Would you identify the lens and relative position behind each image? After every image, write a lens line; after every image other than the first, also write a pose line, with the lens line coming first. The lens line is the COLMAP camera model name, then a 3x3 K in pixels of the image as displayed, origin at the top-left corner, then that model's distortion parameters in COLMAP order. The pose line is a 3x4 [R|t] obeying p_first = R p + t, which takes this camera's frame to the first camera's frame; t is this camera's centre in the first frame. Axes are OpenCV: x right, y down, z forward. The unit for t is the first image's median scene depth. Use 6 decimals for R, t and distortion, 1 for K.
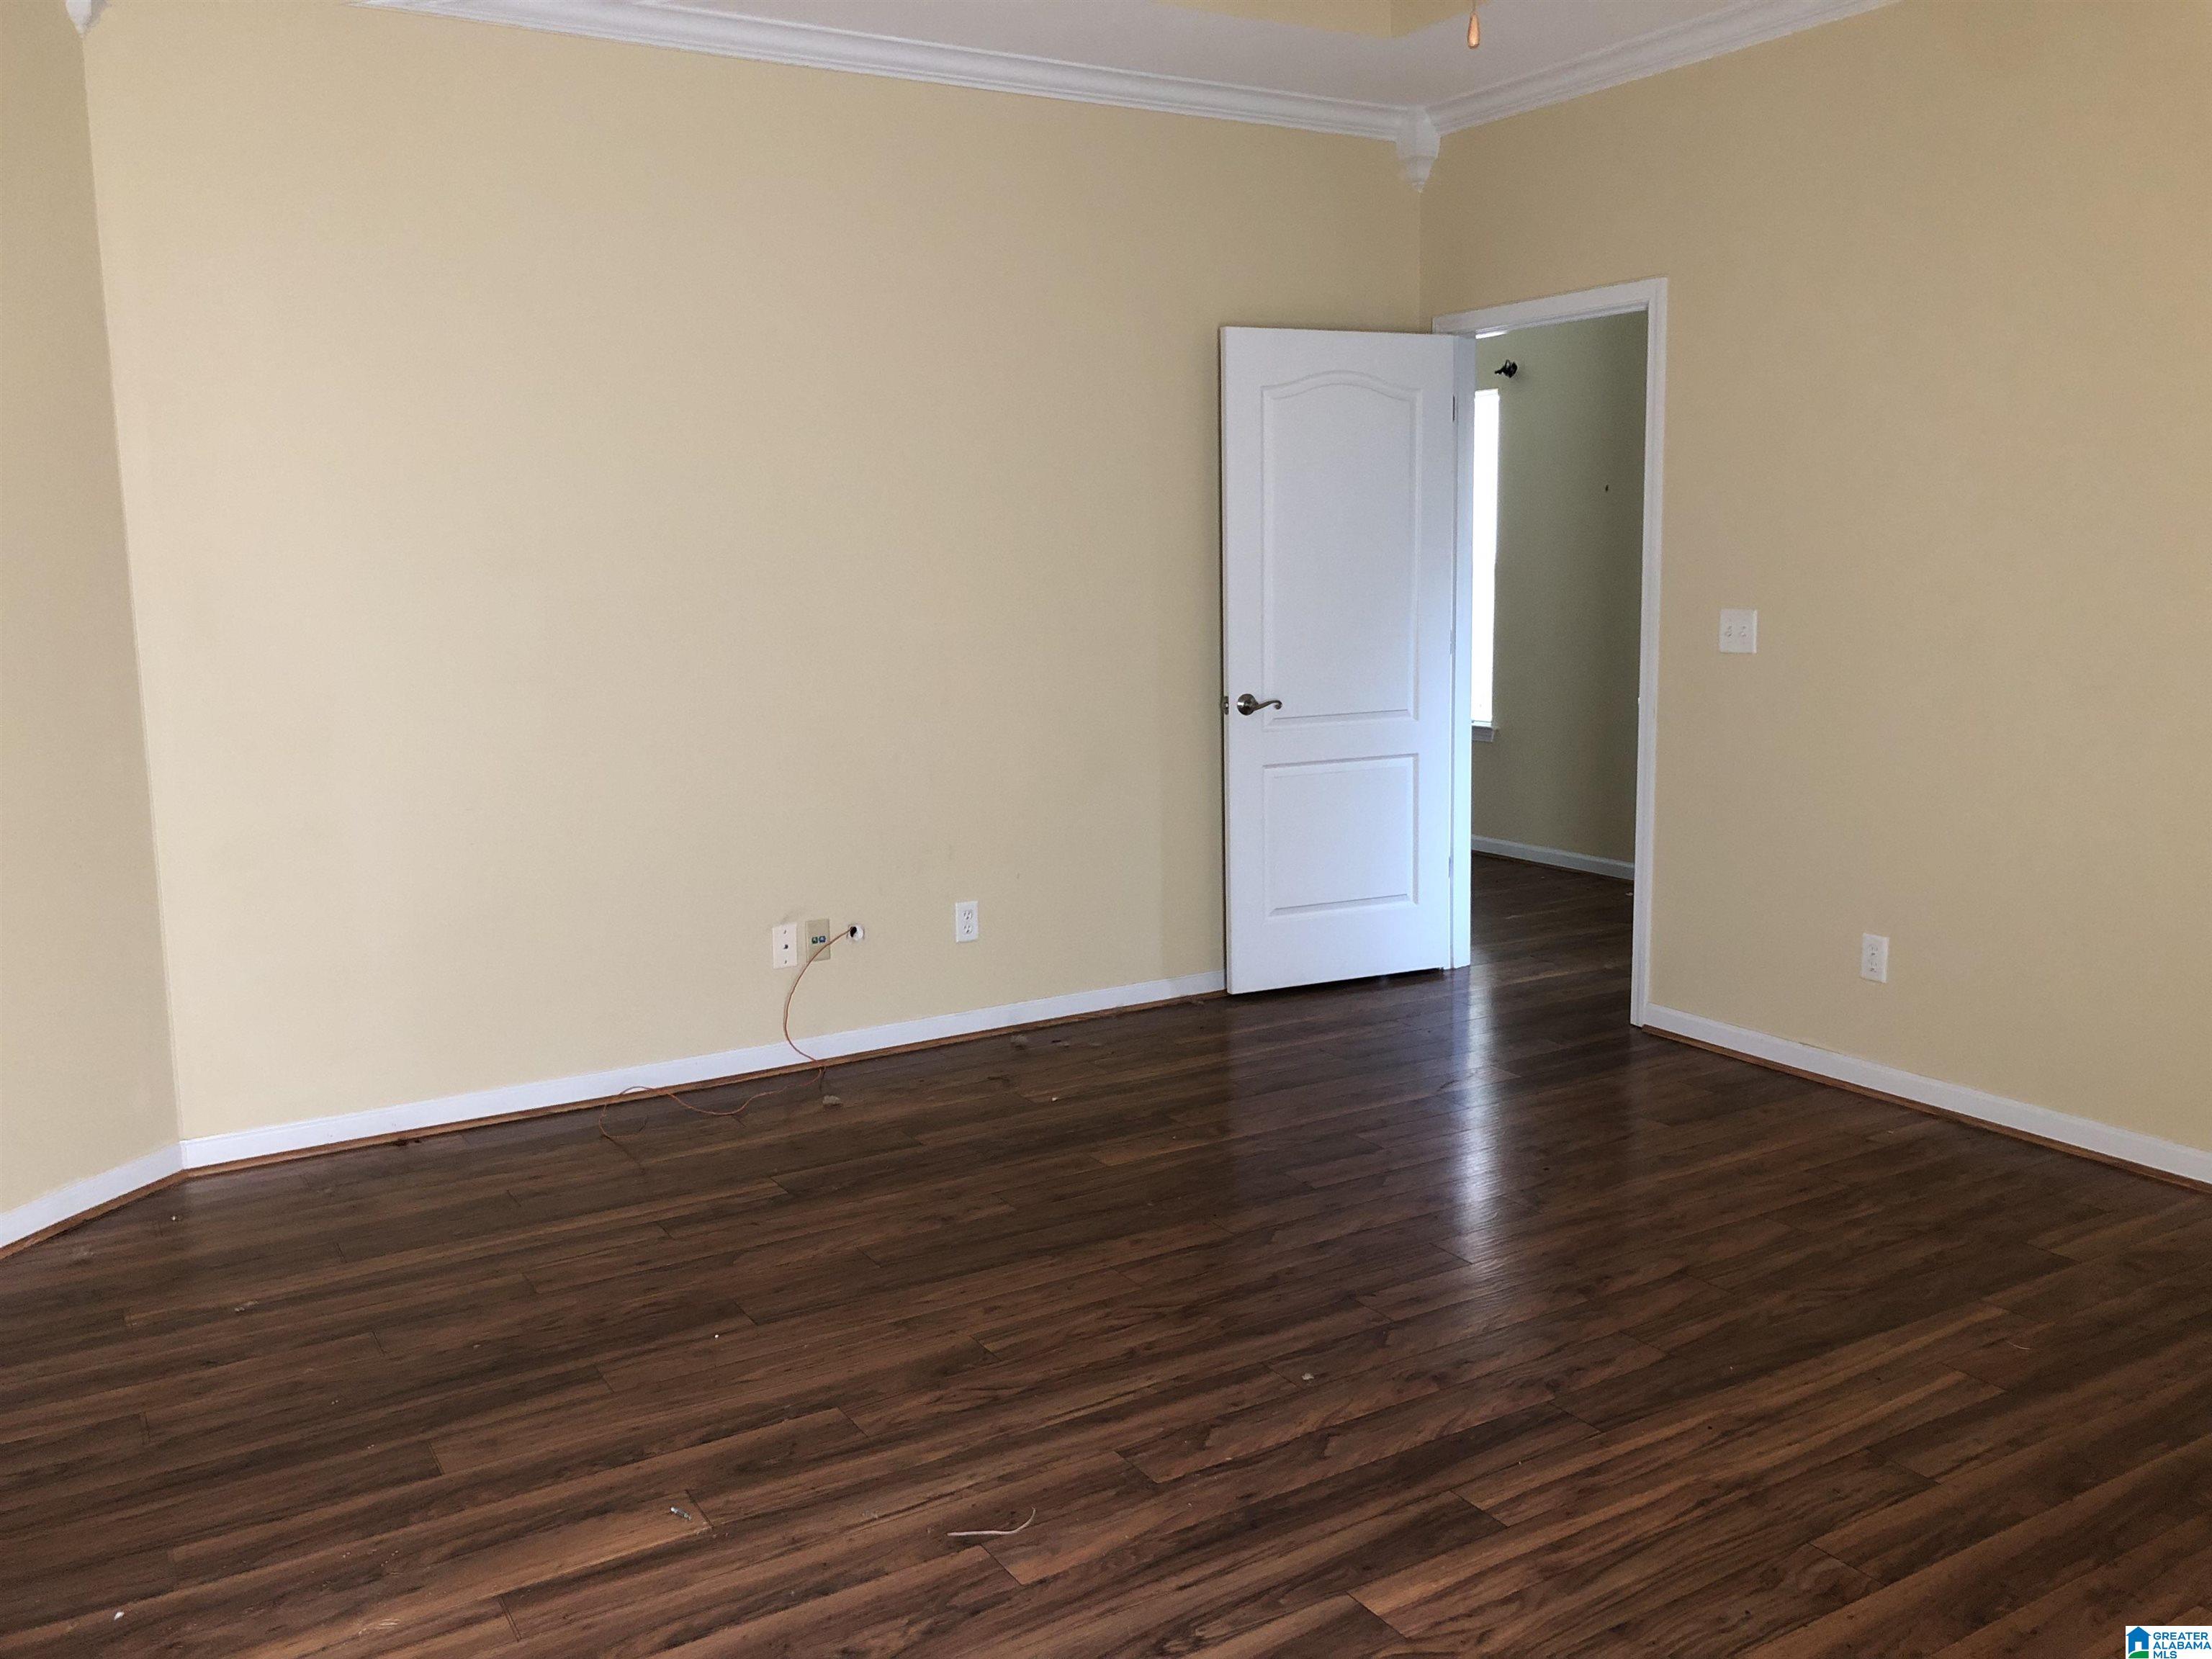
lens RADIAL K [[1839.6, 0, 1106.0], [0, 1839.6, 829.5], [0, 0, 1]] dist [0.064280, -0.077222]
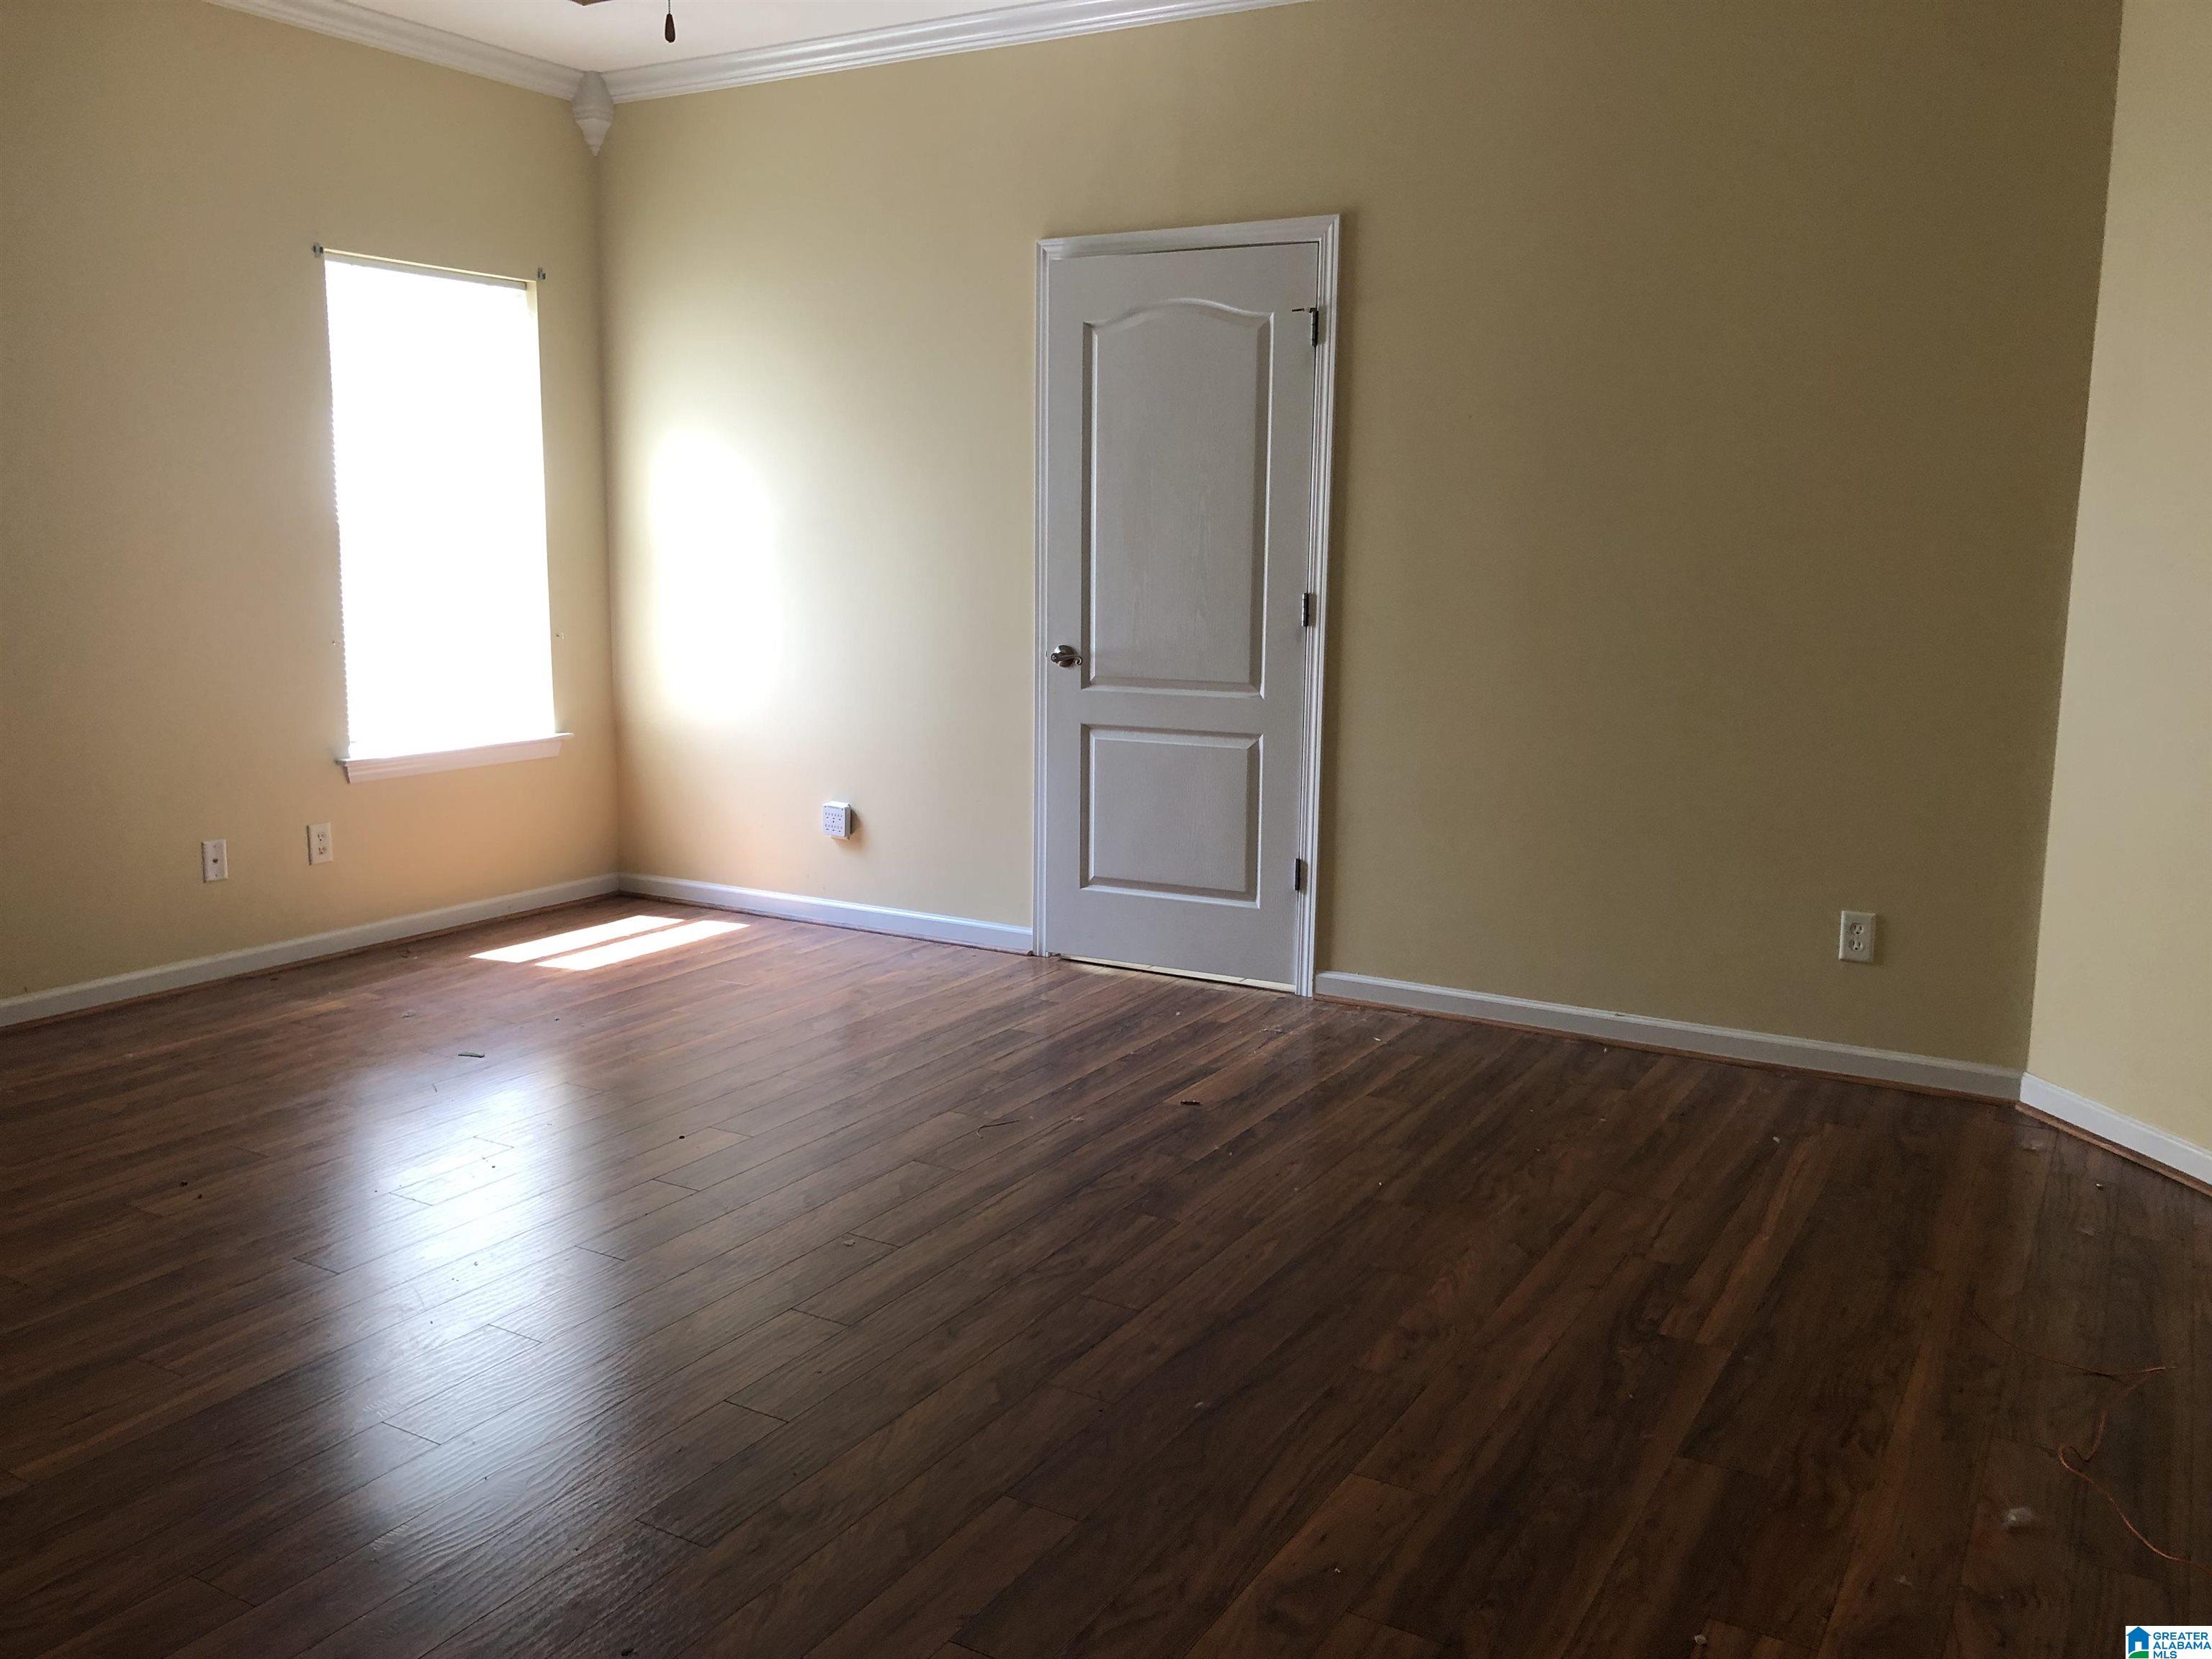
lens RADIAL K [[1839.6, 0, 1106.0], [0, 1839.6, 829.5], [0, 0, 1]] dist [0.064280, -0.077222]
pose [[-0.885837, 0.080126, -0.457025, 0.410680], [-0.067314, 0.952364, 0.297443, -0.238296], [0.459087, 0.294250, -0.838246, 1.737806]]
